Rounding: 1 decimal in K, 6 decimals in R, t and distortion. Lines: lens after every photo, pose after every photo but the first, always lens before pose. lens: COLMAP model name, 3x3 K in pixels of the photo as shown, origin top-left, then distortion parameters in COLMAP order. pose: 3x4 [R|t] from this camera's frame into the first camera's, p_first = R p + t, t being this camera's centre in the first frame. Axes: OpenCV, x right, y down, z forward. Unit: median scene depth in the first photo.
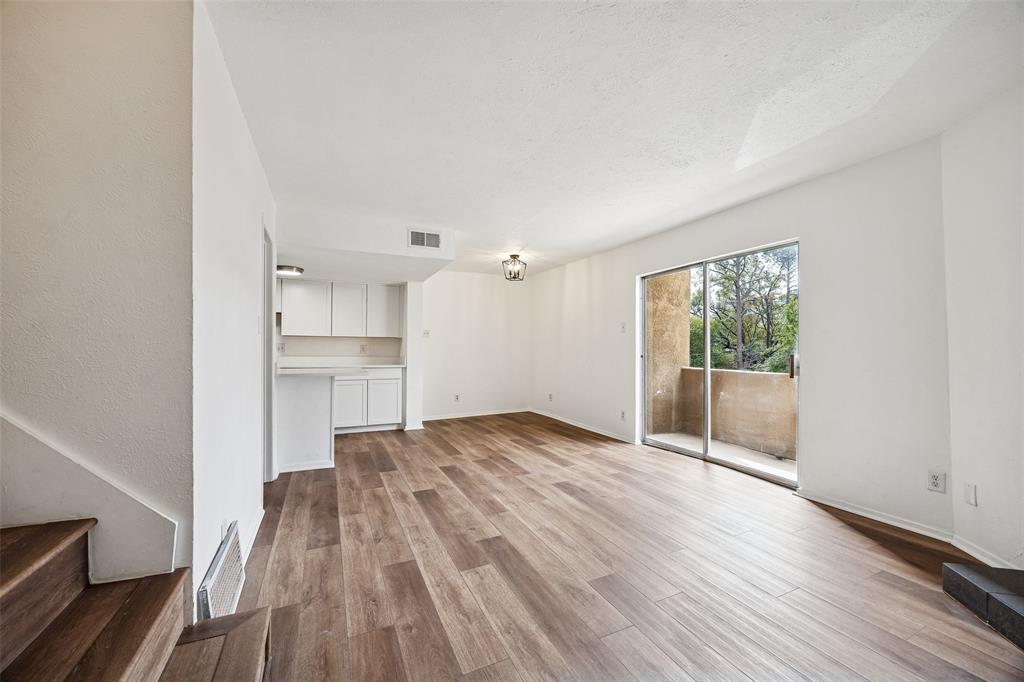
lens RADIAL K [[392.0, 0, 508.3], [0, 392.0, 348.0], [0, 0, 1]] dist [-0.001662, 0.000004]
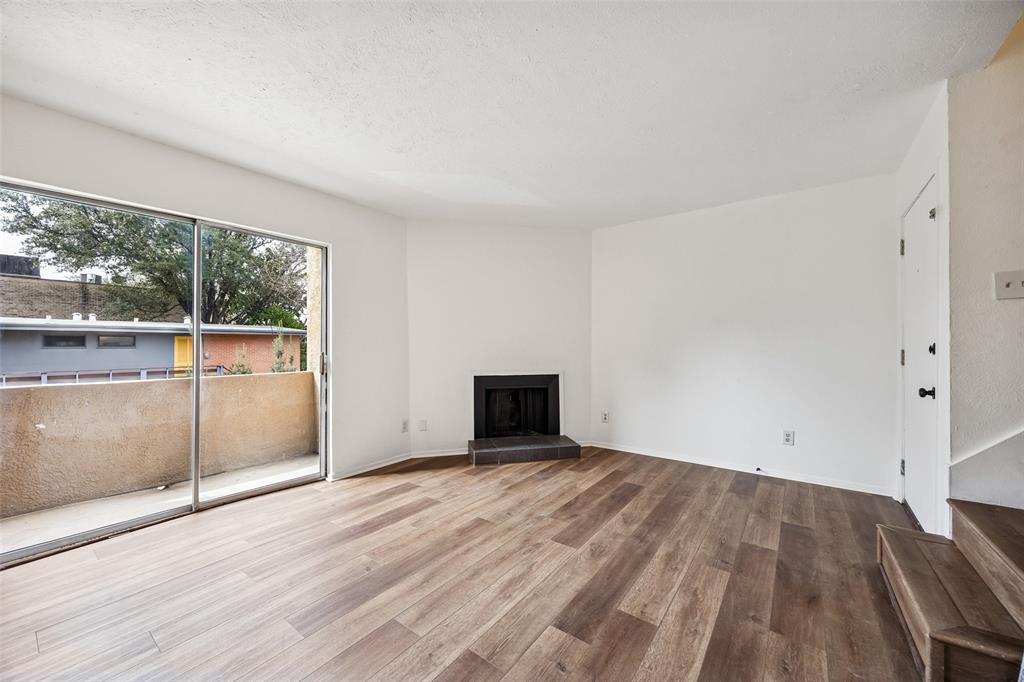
lens RADIAL K [[387.0, 0, 509.0], [0, 387.0, 345.8], [0, 0, 1]] dist [-0.003468, -0.000097]
pose [[-0.471954, 0.000022, 0.881623, -0.444121], [0.002095, 0.999997, 0.001096, -0.001038], [-0.881621, 0.002364, -0.471953, 1.079869]]
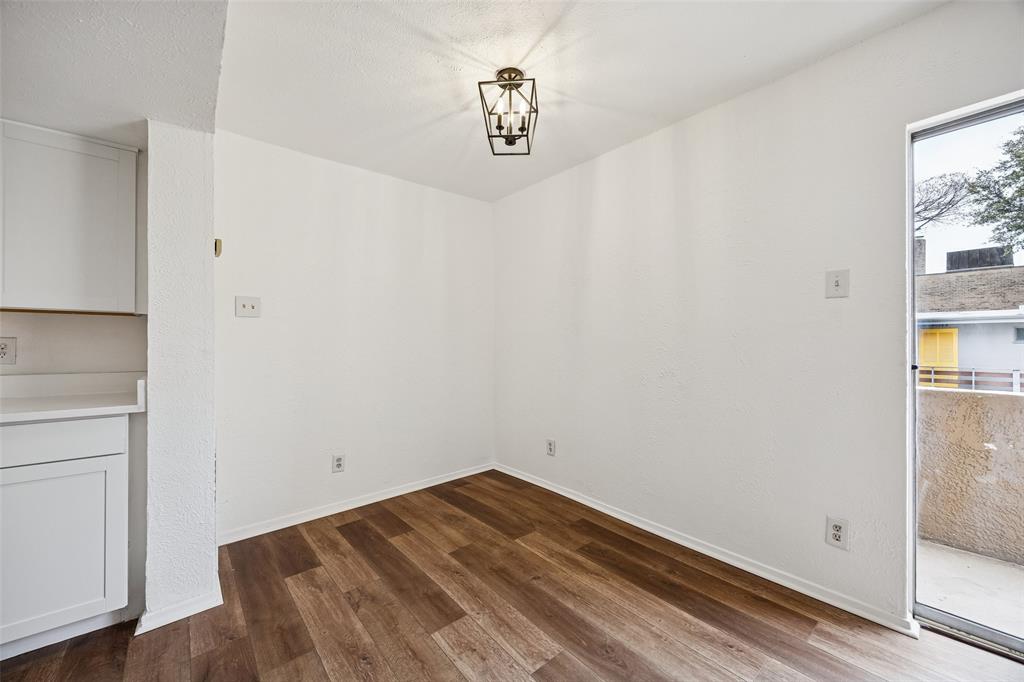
lens RADIAL K [[387.0, 0, 509.0], [0, 387.0, 345.8], [0, 0, 1]] dist [-0.003468, -0.000097]
pose [[0.963544, -0.004529, 0.267511, -0.137430], [0.003106, 0.999979, 0.005741, -0.002246], [-0.267531, -0.004701, 0.963538, 1.175903]]
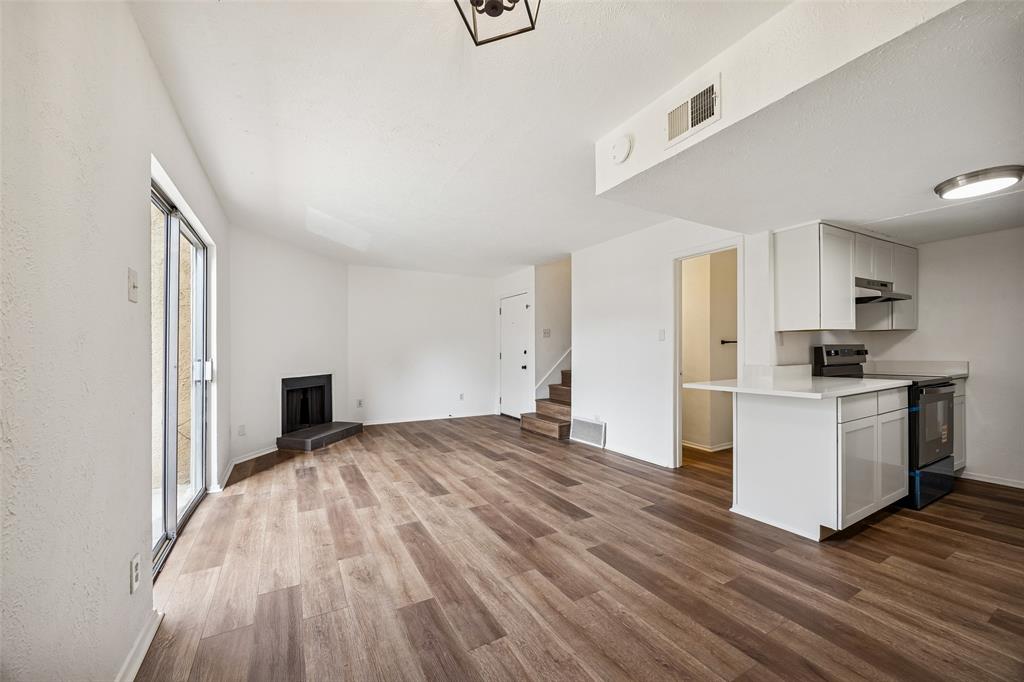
lens RADIAL K [[392.0, 0, 508.3], [0, 392.0, 348.0], [0, 0, 1]] dist [-0.001662, 0.000004]
pose [[-0.997496, -0.000492, -0.070722, 0.039211], [-0.000108, 0.999985, -0.005424, -0.003247], [0.070724, -0.005403, -0.997481, 2.117829]]
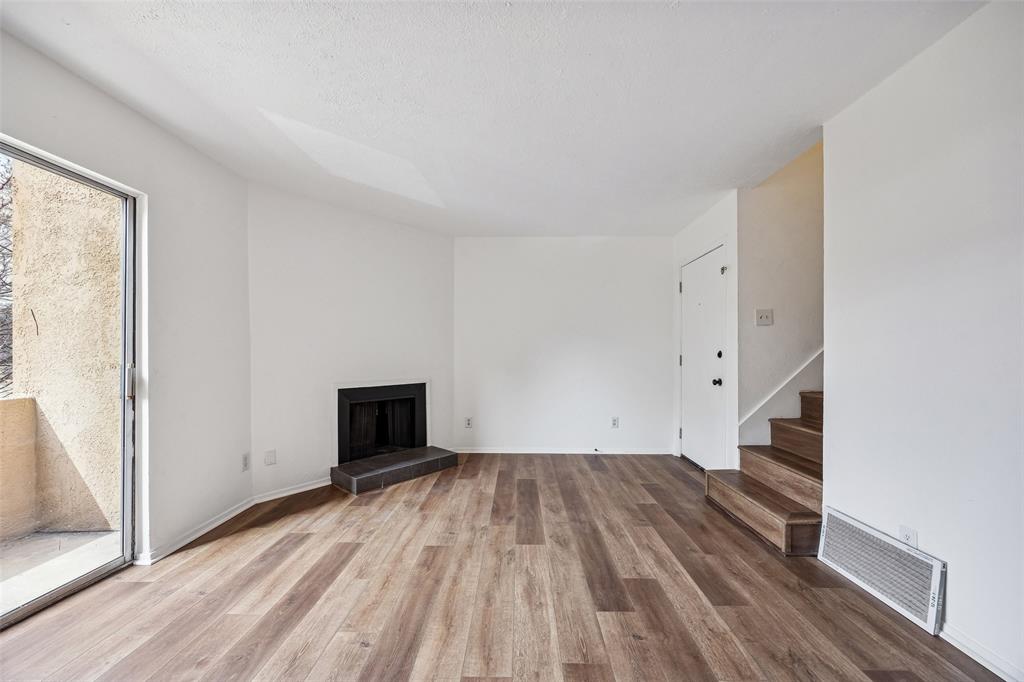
lens RADIAL K [[392.0, 0, 512.9], [0, 392.0, 353.1], [0, 0, 1]] dist [-0.006709, 0.000120]
pose [[-0.898460, 0.000198, 0.439056, -0.153011], [0.002129, 0.999990, 0.003905, -0.002805], [-0.439051, 0.004443, -0.898451, 1.348646]]
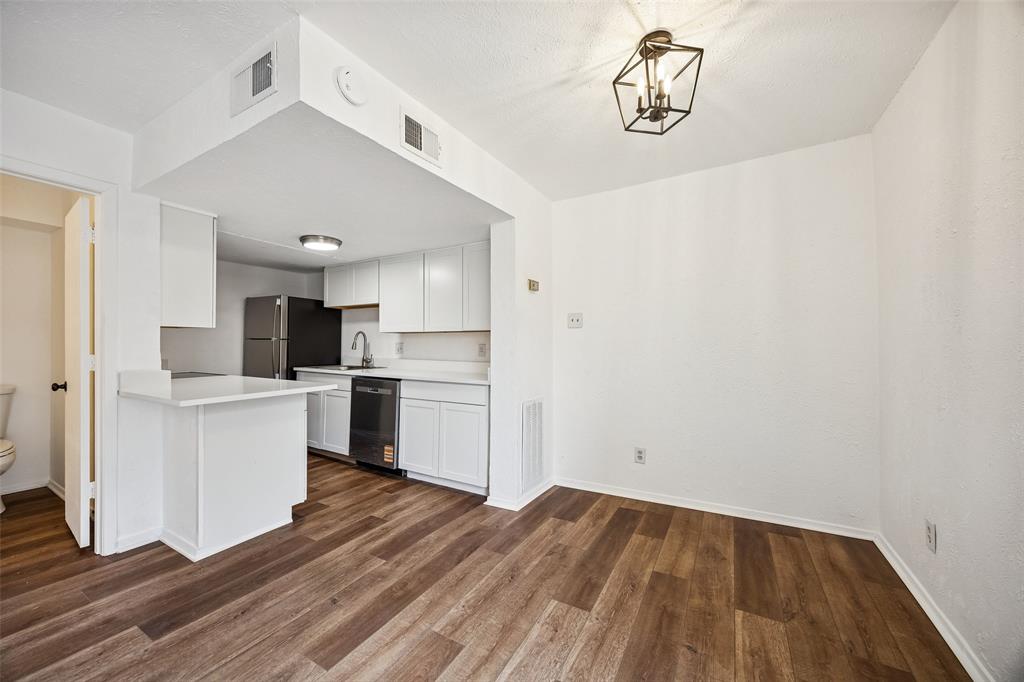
lens RADIAL K [[392.0, 0, 508.3], [0, 392.0, 348.0], [0, 0, 1]] dist [-0.001662, 0.000004]
pose [[0.572177, 0.000916, -0.820130, 0.340543], [0.003491, 0.999988, 0.003553, -0.005356], [0.820123, -0.004896, 0.572166, 1.293487]]
